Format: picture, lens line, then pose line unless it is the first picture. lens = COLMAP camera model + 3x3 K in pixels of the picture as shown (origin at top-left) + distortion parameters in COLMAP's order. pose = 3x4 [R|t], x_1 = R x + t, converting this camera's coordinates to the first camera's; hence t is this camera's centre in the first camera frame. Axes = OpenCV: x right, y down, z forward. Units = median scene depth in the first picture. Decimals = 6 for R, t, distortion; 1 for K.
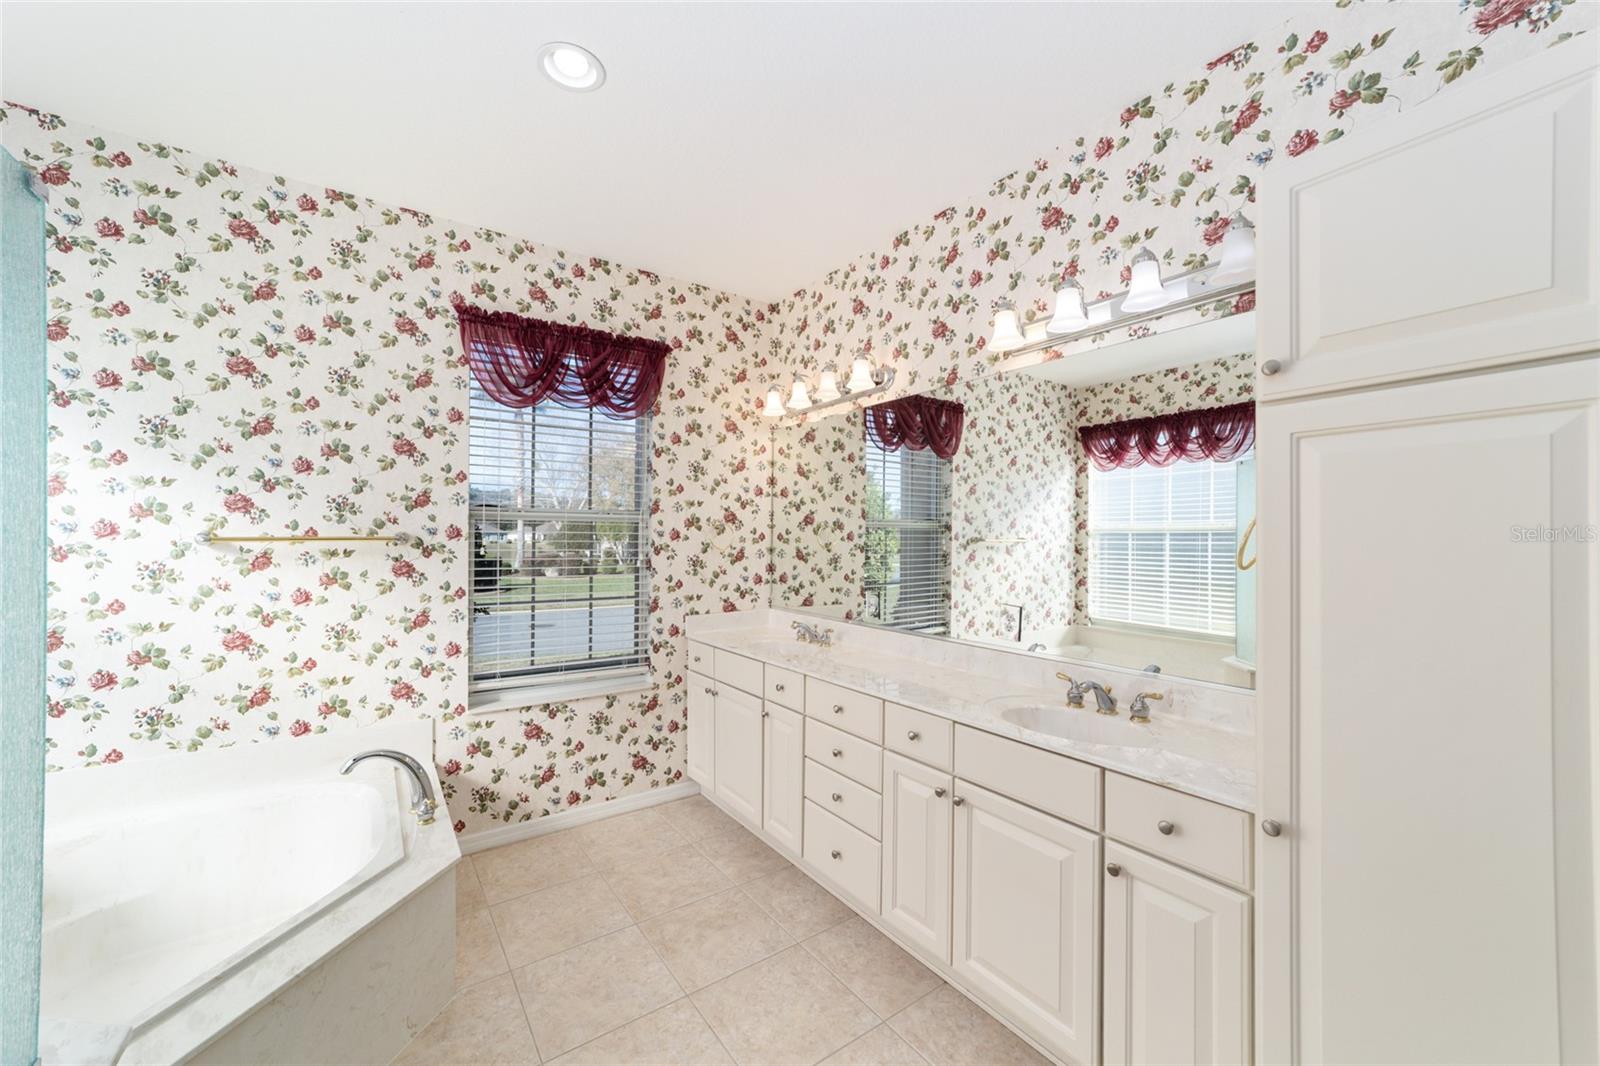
lens RADIAL K [[614.0, 0, 804.7], [0, 614.0, 533.0], [0, 0, 1]] dist [-0.014663, 0.007900]
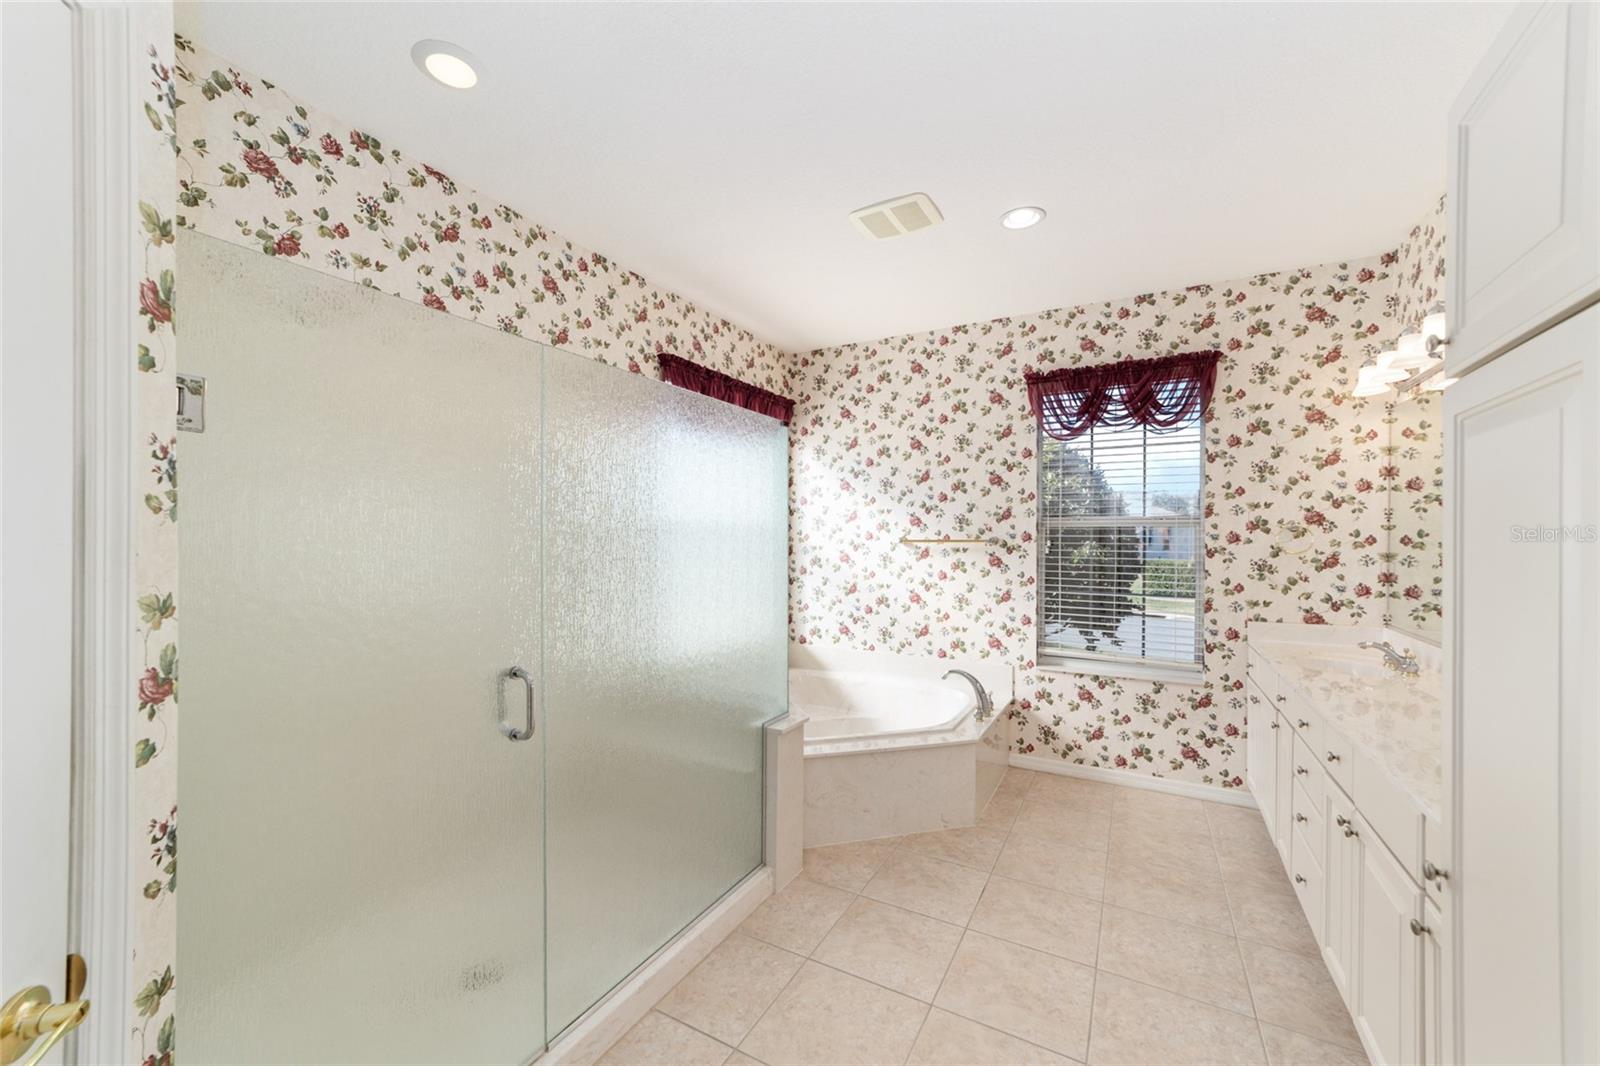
lens RADIAL K [[614.0, 0, 794.3], [0, 614.0, 536.6], [0, 0, 1]] dist [-0.014663, 0.007900]
pose [[0.426522, -0.005406, -0.904461, 0.425283], [0.003879, 0.999984, -0.004148, 0.002326], [0.904469, -0.001739, 0.426536, -0.071890]]
